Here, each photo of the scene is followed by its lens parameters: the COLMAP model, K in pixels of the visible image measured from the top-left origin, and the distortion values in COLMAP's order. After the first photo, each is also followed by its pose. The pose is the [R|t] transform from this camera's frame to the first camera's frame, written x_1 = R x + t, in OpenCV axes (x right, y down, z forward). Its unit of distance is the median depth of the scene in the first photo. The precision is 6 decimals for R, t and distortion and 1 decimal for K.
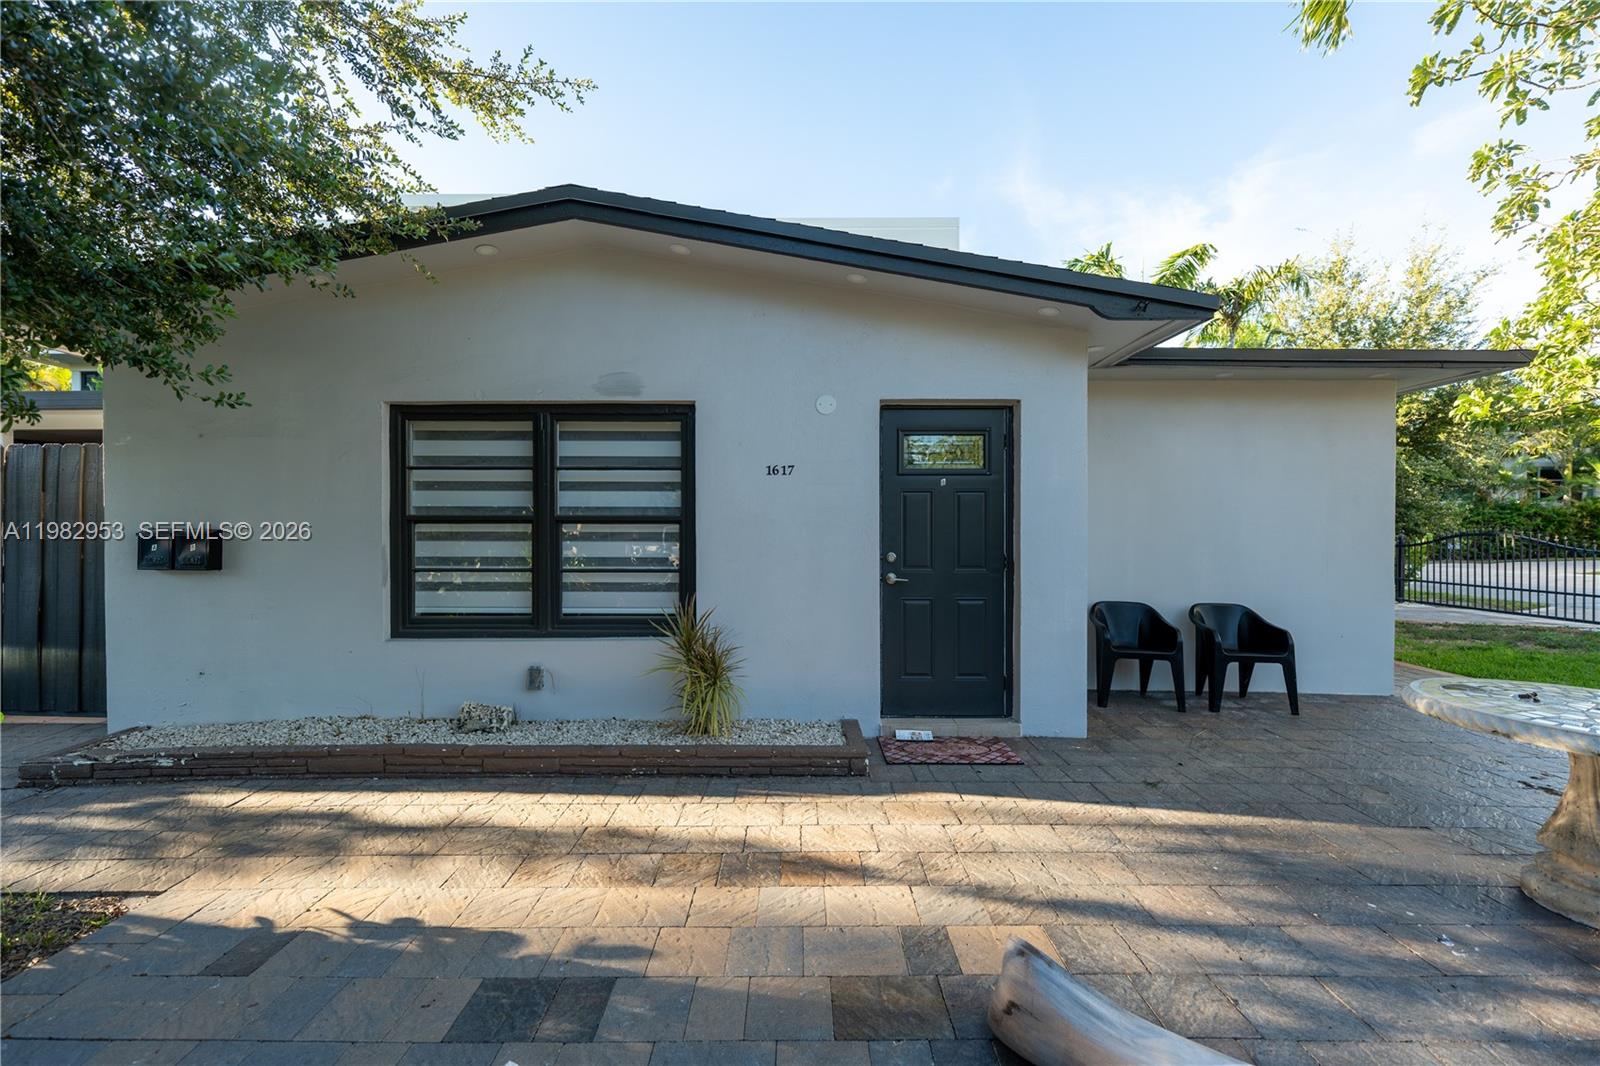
lens RADIAL K [[660.0, 0, 800.0], [0, 660.0, 533.0], [0, 0, 1]] dist [0.000095, -0.000129]
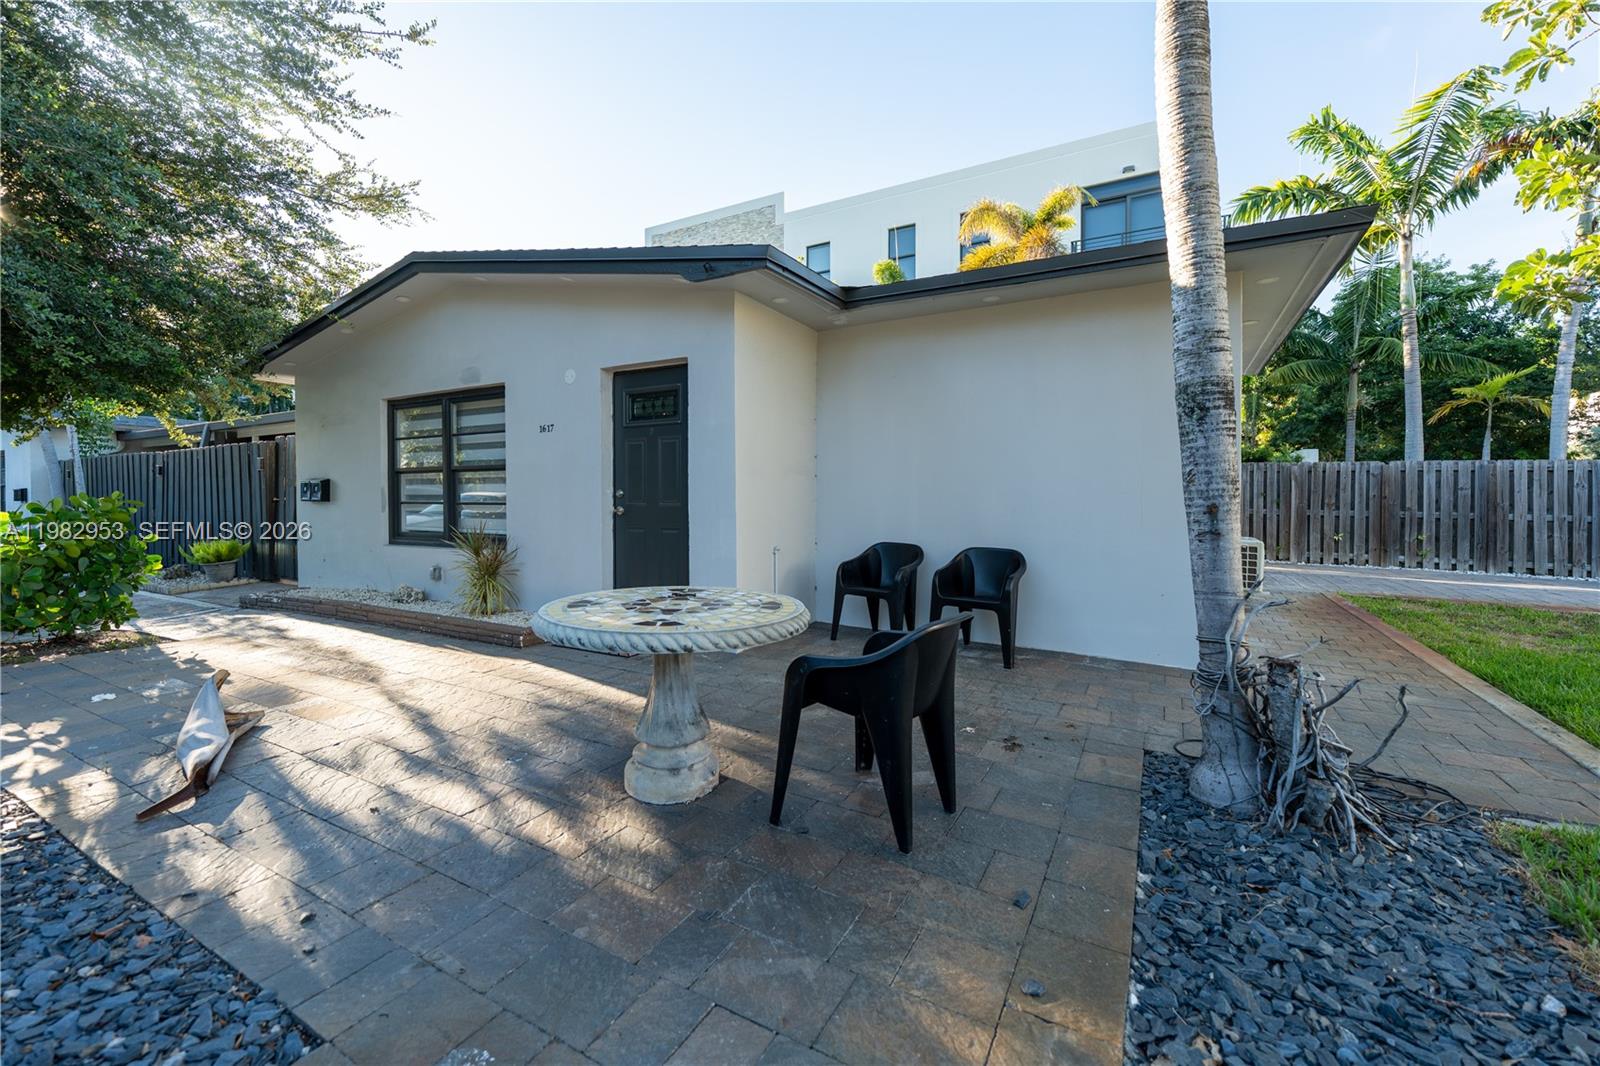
lens RADIAL K [[661.6, 0, 797.3], [0, 661.6, 508.2], [0, 0, 1]] dist [0.001088, 0.000066]
pose [[0.869878, 0.005149, -0.493240, 1.063538], [-0.002863, 0.999981, 0.005388, 0.057421], [0.493258, -0.003275, 0.869877, 0.077065]]
